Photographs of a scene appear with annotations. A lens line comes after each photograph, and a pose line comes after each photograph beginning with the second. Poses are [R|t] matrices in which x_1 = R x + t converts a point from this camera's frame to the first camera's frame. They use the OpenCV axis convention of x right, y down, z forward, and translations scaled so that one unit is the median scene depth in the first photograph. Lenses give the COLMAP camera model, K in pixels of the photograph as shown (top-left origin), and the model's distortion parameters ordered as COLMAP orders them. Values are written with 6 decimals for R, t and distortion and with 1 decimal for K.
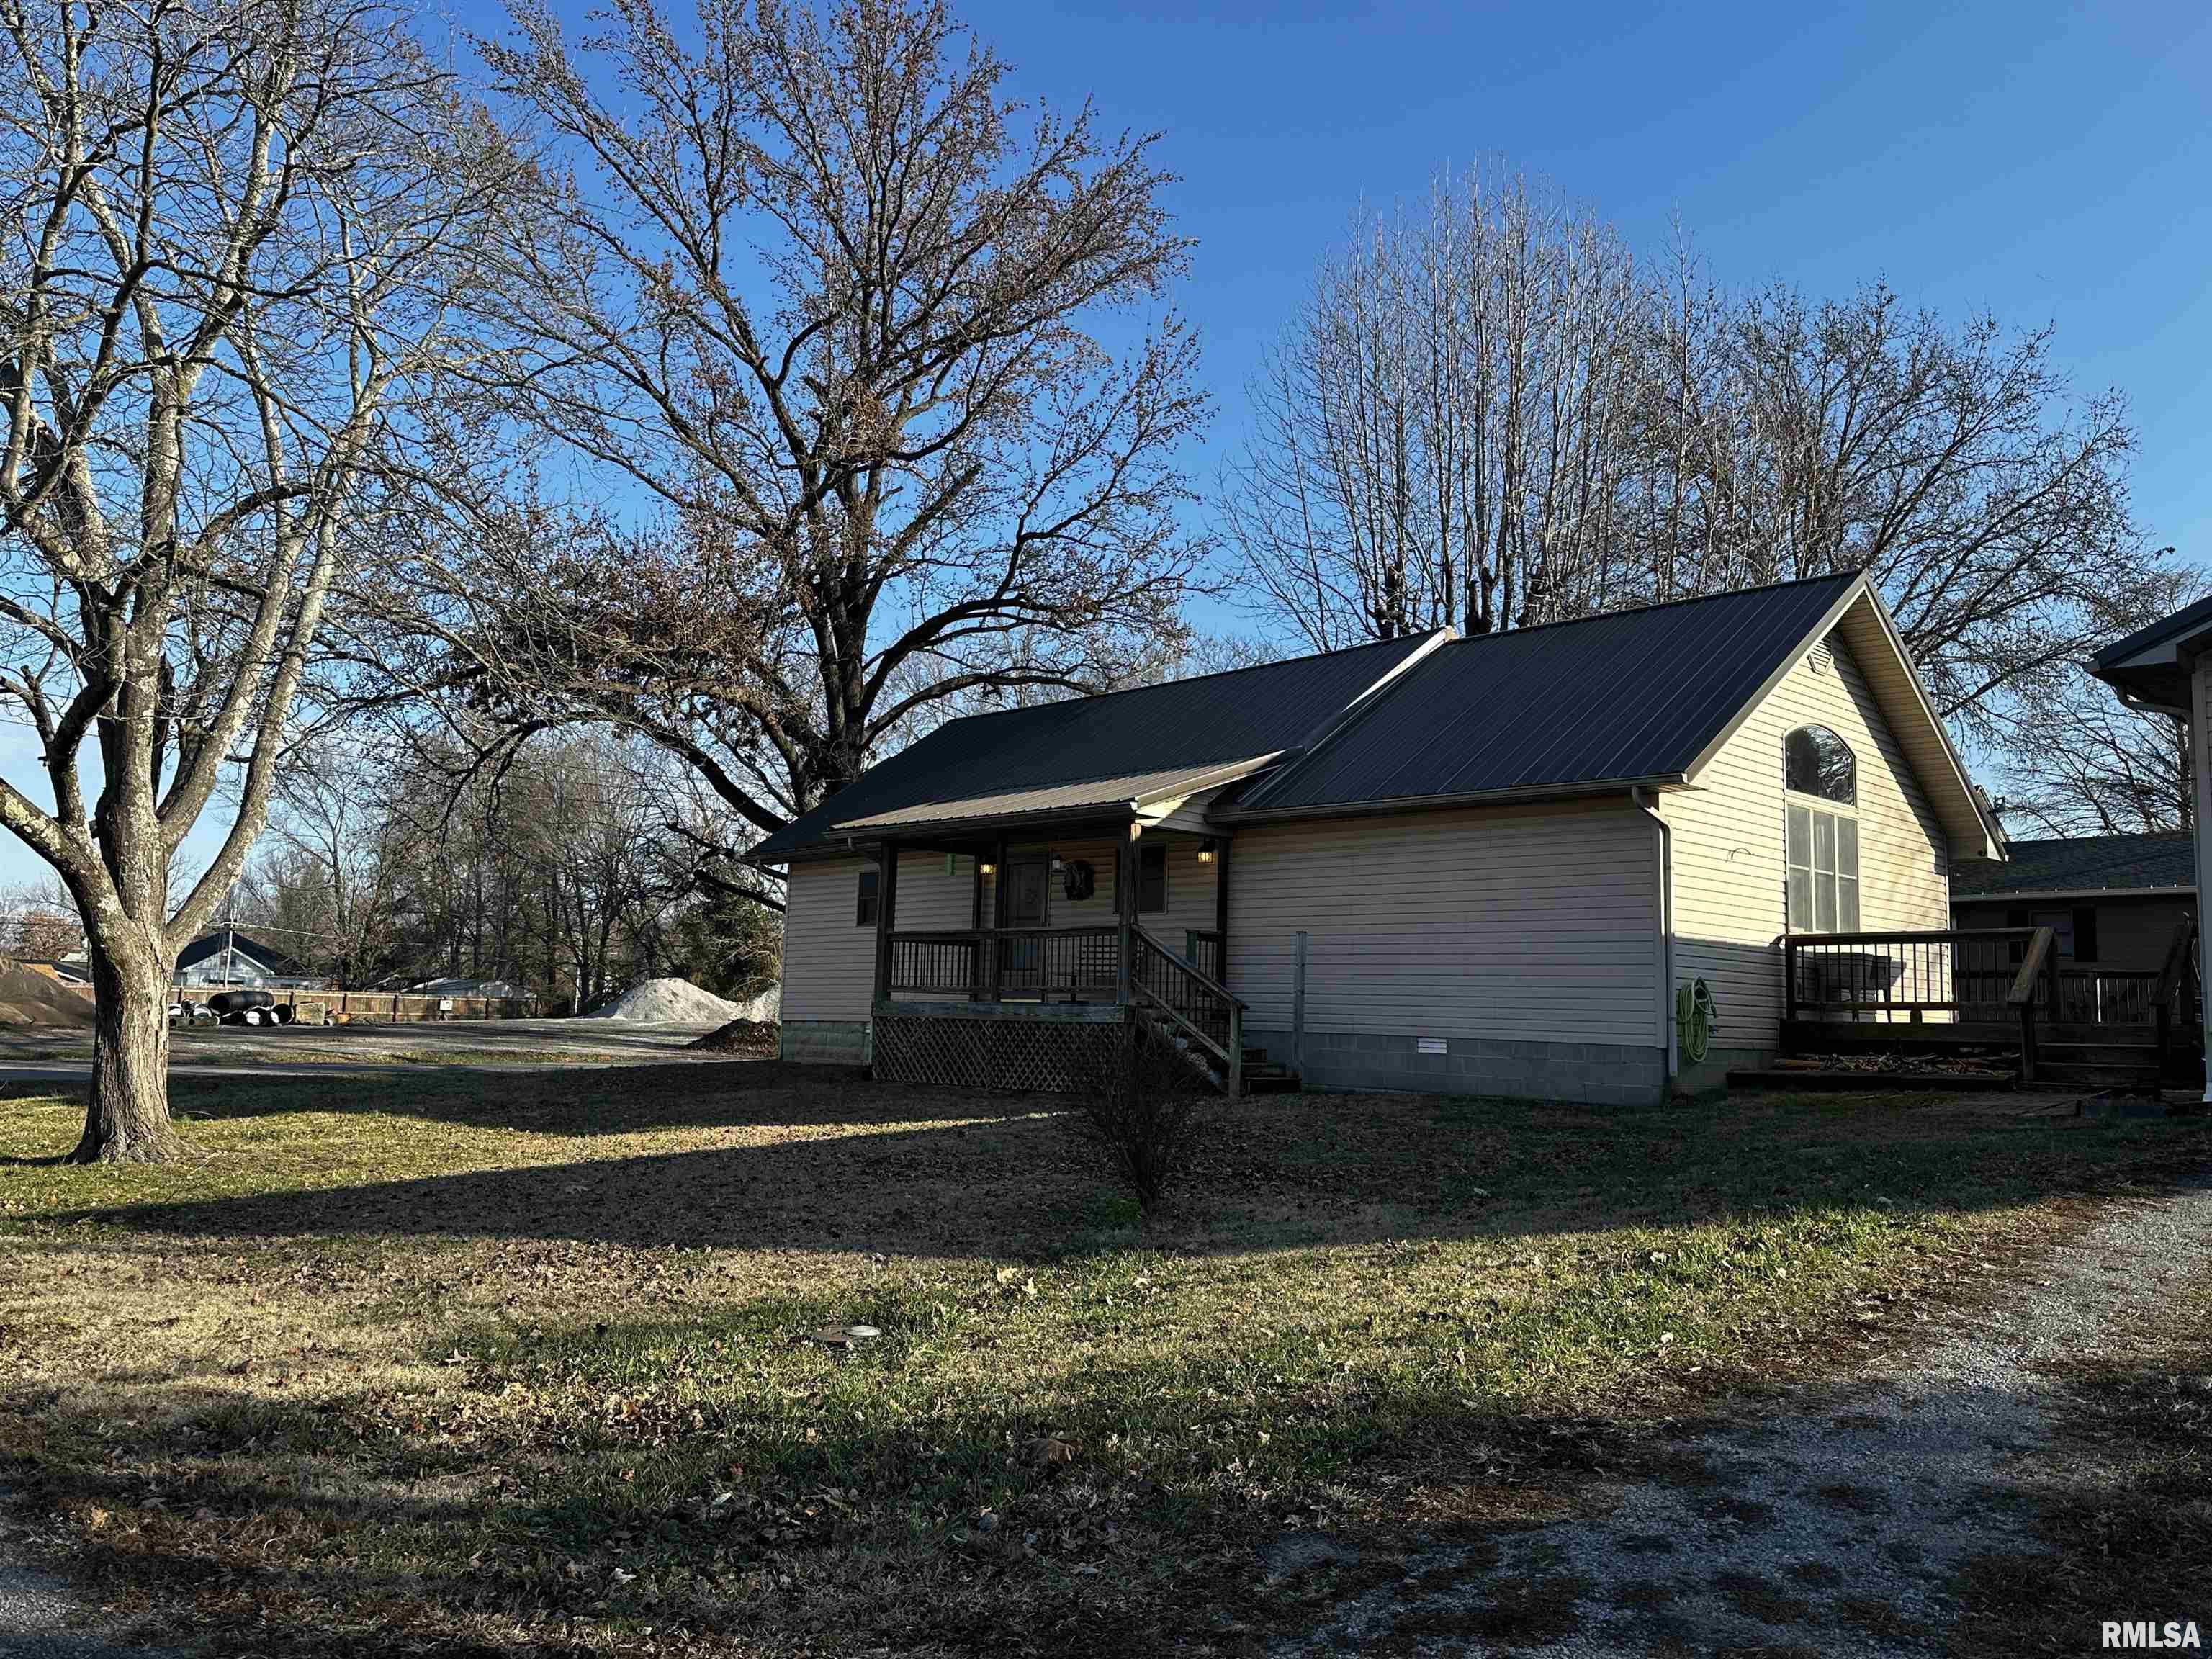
lens RADIAL K [[1670.7, 0, 1106.0], [0, 1670.7, 829.5], [0, 0, 1]] dist [0.156770, -0.246263]
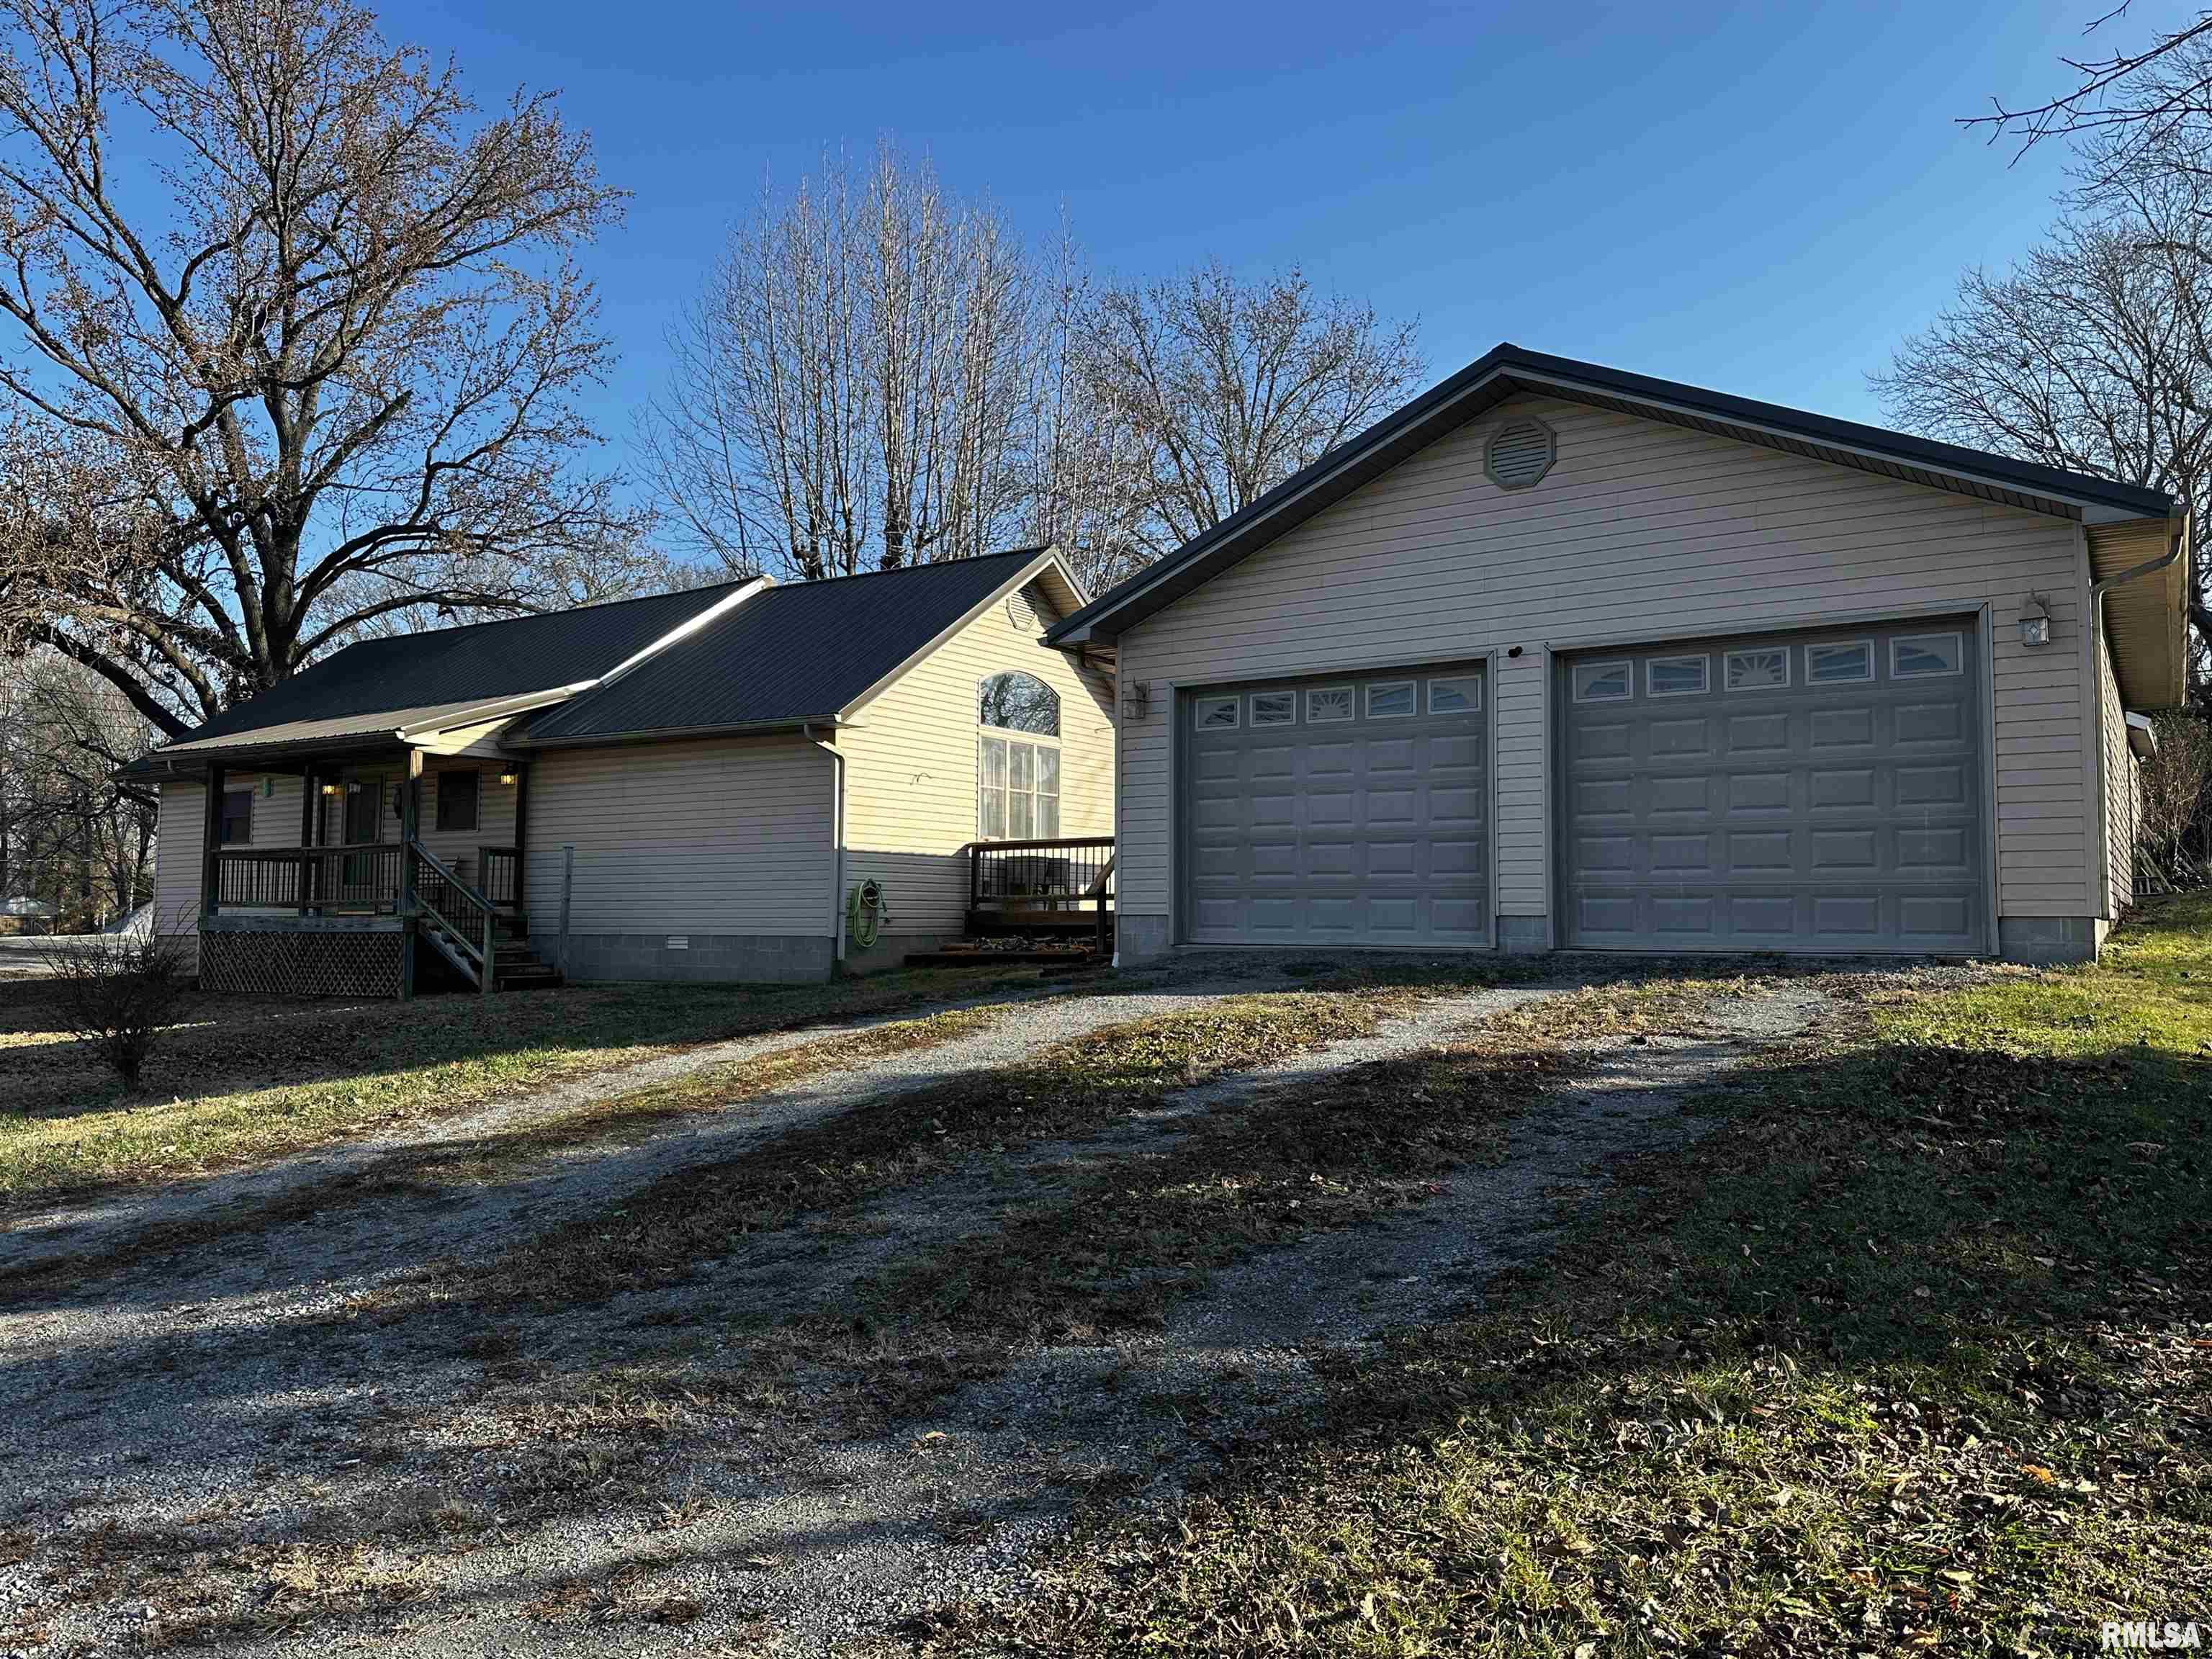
lens RADIAL K [[1588.4, 0, 1114.8], [0, 1588.4, 825.0], [0, 0, 1]] dist [0.133483, -0.159205]
pose [[0.976995, -0.010474, 0.213006, 0.186584], [-0.001495, 0.998432, 0.055953, -0.011765], [-0.213258, -0.054984, 0.975447, -0.107385]]
